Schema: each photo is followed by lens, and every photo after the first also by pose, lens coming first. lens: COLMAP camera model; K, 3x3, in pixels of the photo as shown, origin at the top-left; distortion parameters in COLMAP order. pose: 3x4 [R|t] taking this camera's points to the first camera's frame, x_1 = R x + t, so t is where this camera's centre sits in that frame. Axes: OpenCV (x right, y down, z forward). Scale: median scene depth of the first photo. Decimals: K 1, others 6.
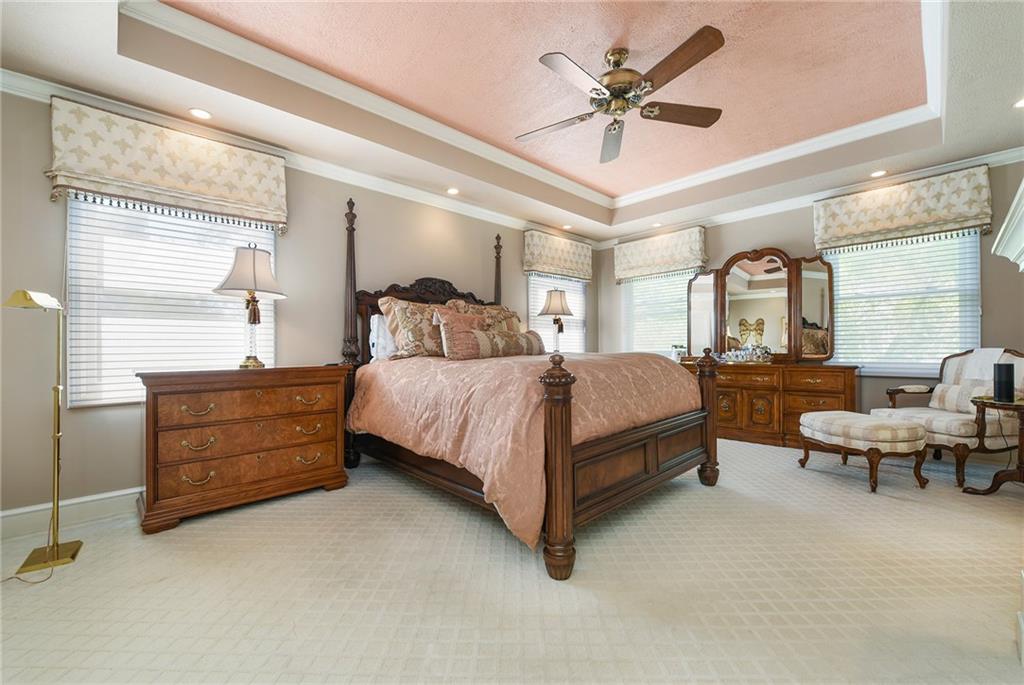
lens RADIAL K [[422.1, 0, 512.0], [0, 422.1, 342.5], [0, 0, 1]] dist [-0.008705, -0.000666]
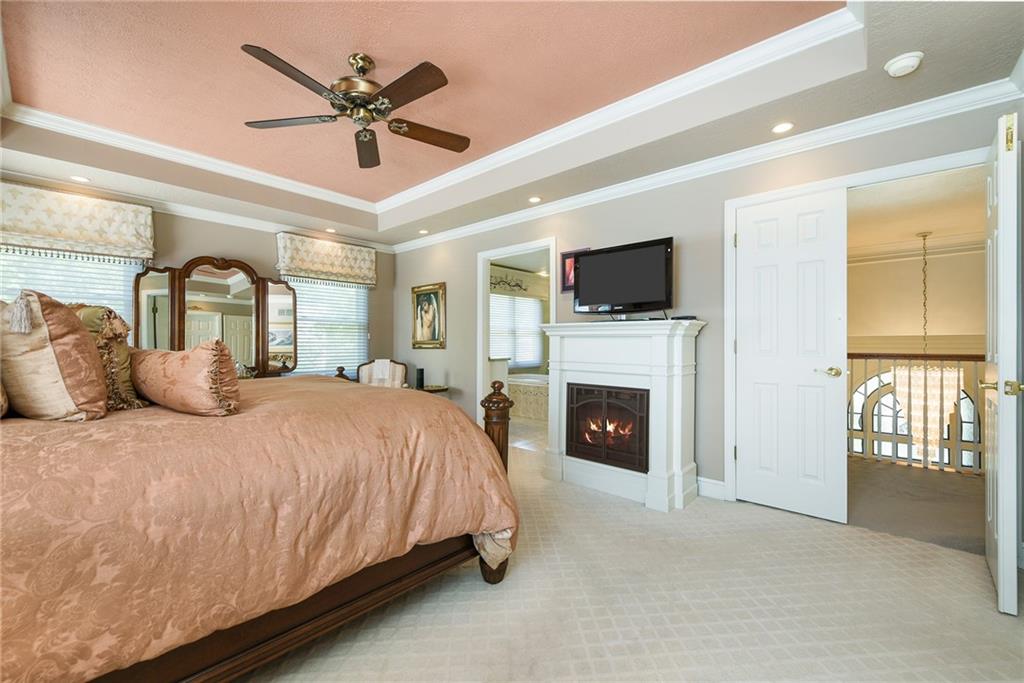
lens RADIAL K [[422.1, 0, 512.0], [0, 422.1, 341.5], [0, 0, 1]] dist [-0.008705, -0.000666]
pose [[-0.060844, 0.022006, 0.997905, -0.455422], [-0.017135, 0.999587, -0.023088, -0.026121], [-0.998000, -0.018503, -0.060442, 0.460673]]
